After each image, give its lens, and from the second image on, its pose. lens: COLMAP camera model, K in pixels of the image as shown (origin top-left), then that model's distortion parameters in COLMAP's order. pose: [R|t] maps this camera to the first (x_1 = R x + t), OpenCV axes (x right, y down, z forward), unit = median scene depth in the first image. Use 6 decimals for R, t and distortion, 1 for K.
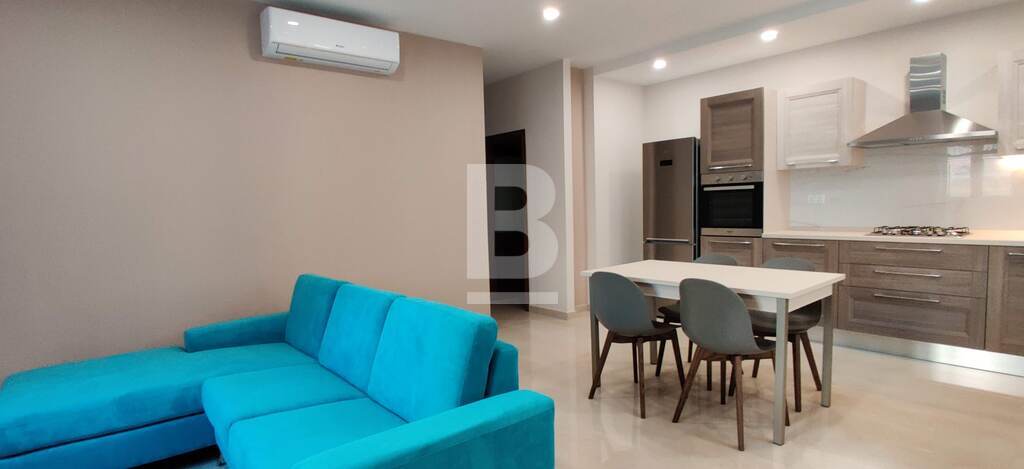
lens RADIAL K [[511.7, 0, 520.4], [0, 511.7, 236.5], [0, 0, 1]] dist [-0.000734, -0.002032]
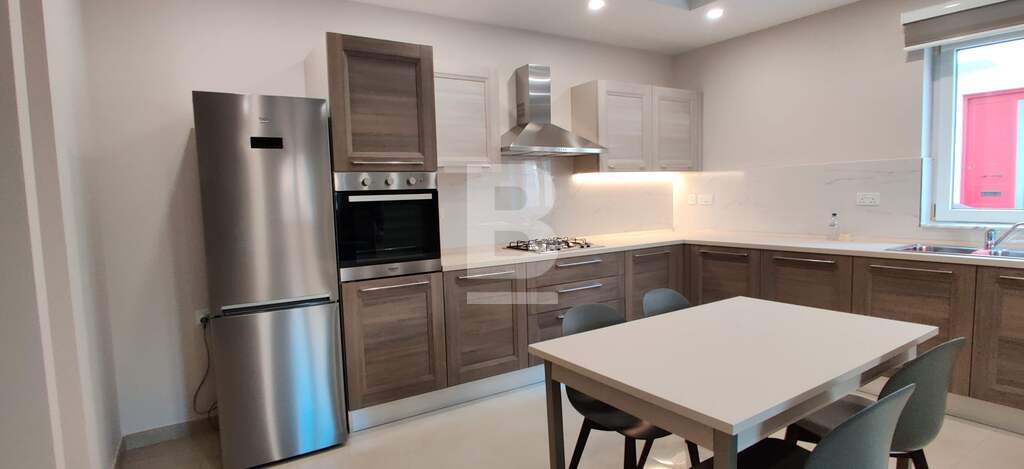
lens RADIAL K [[511.7, 0, 512.8], [0, 511.7, 238.3], [0, 0, 1]] dist [-0.000734, -0.002032]
pose [[0.141984, -0.062435, 0.987898, -0.188078], [0.090754, 0.994627, 0.049817, -0.069804], [-0.985700, 0.082583, 0.146887, 0.844058]]
